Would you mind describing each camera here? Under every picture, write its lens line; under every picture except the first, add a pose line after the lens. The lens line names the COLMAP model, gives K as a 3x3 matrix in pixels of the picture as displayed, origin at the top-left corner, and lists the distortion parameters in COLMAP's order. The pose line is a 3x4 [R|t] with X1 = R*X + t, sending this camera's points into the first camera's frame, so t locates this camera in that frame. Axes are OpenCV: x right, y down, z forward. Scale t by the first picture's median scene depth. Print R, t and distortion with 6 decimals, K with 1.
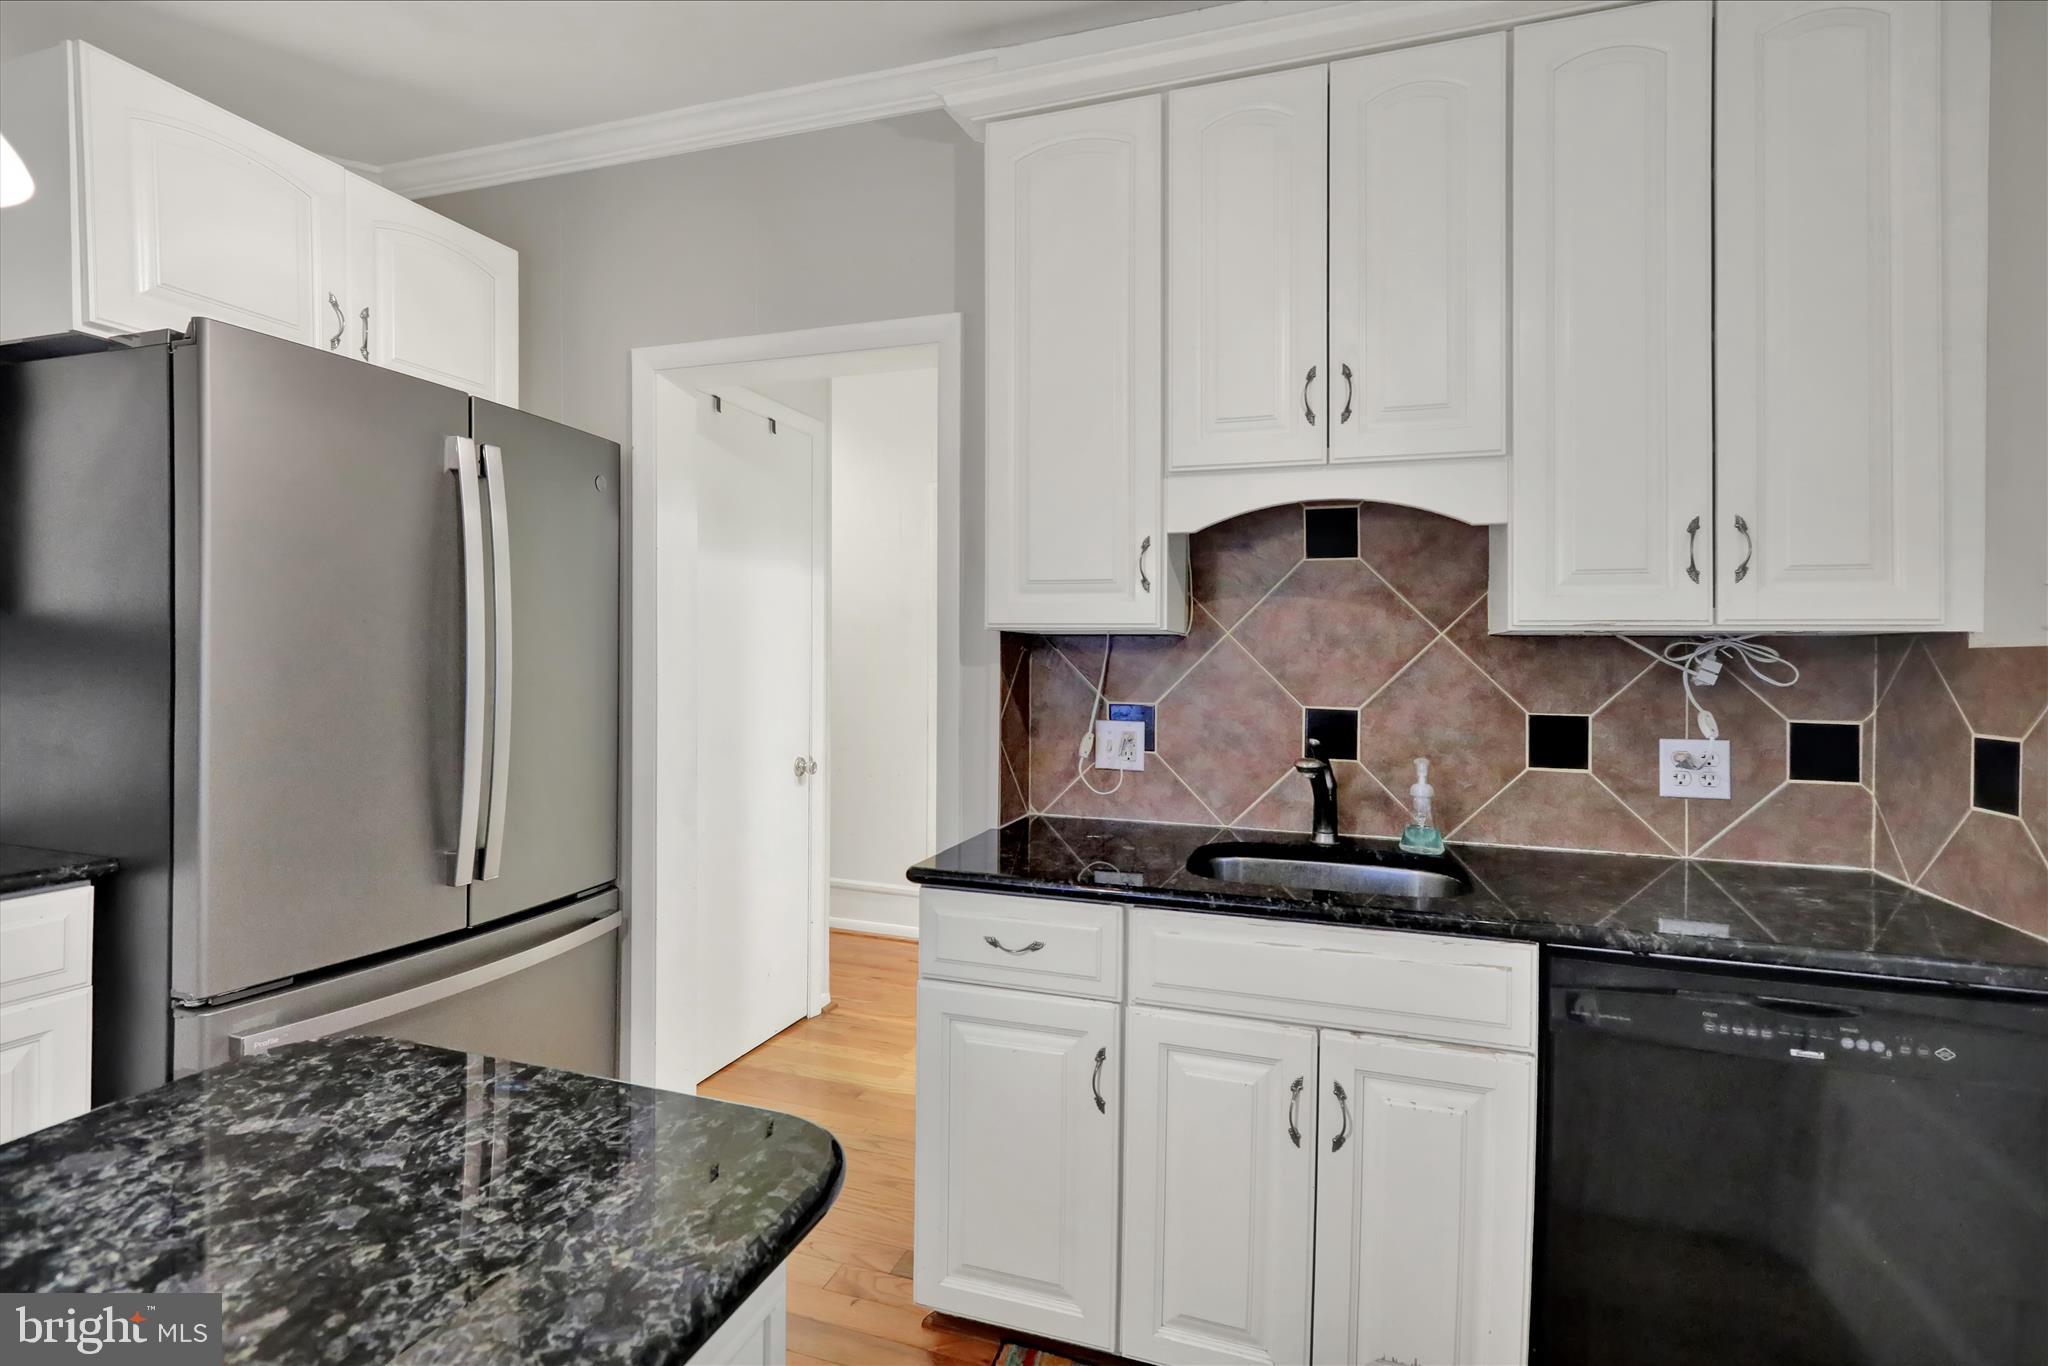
lens RADIAL K [[973.3, 0, 1020.7], [0, 973.3, 647.0], [0, 0, 1]] dist [0.002871, 0.001044]
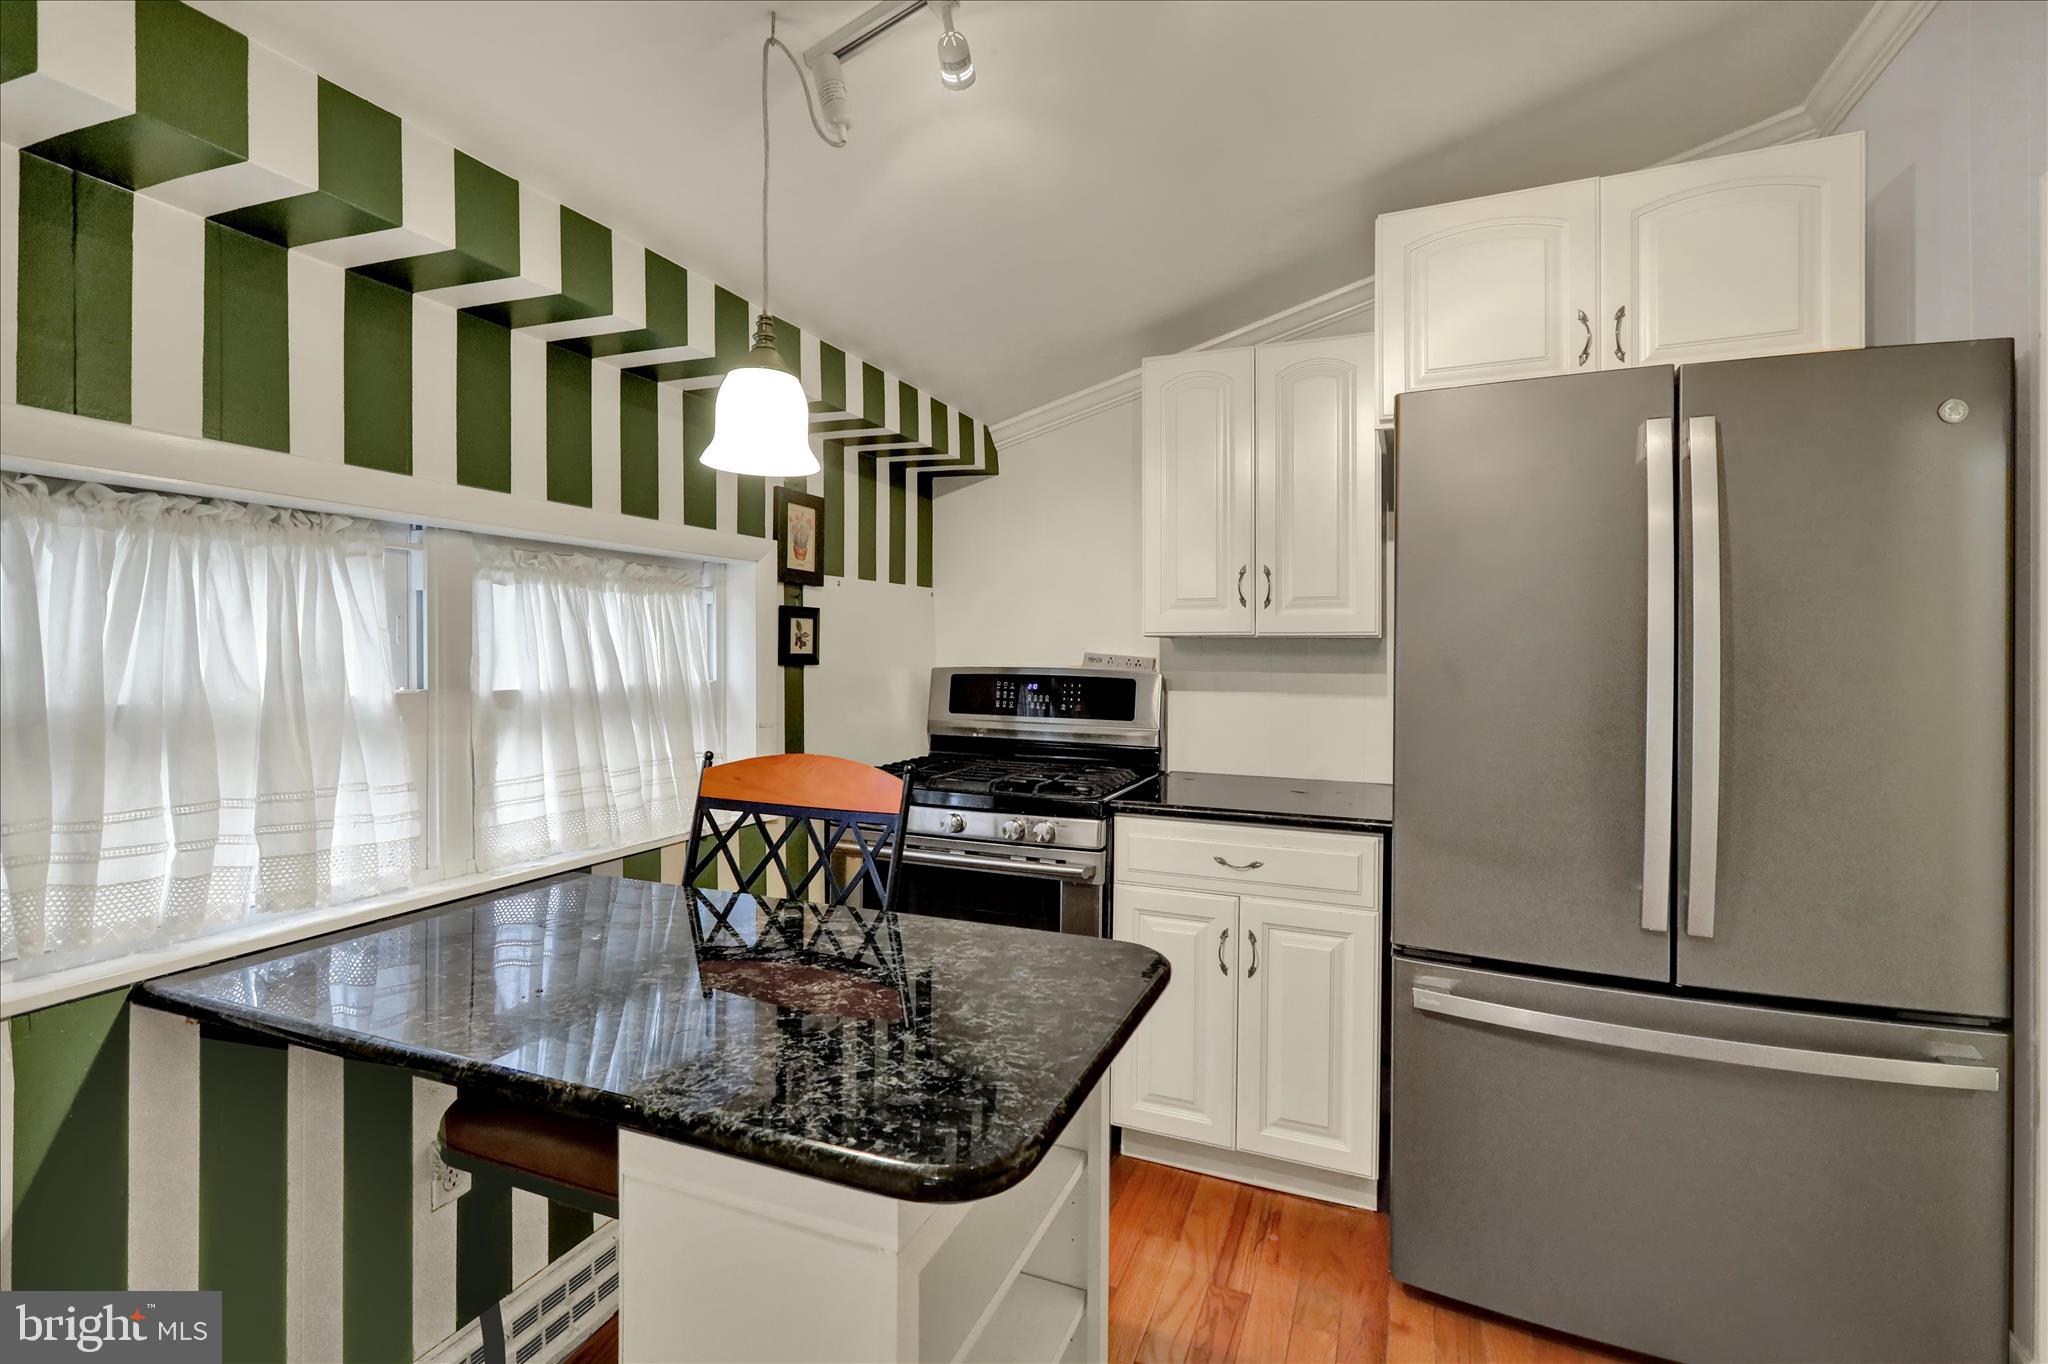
lens RADIAL K [[973.3, 0, 1020.7], [0, 973.3, 646.0], [0, 0, 1]] dist [0.002871, 0.001044]
pose [[-0.061178, -0.009411, -0.998082, 0.748469], [-0.002681, 0.999953, -0.009265, -0.007055], [0.998123, 0.002109, -0.061201, 1.051524]]
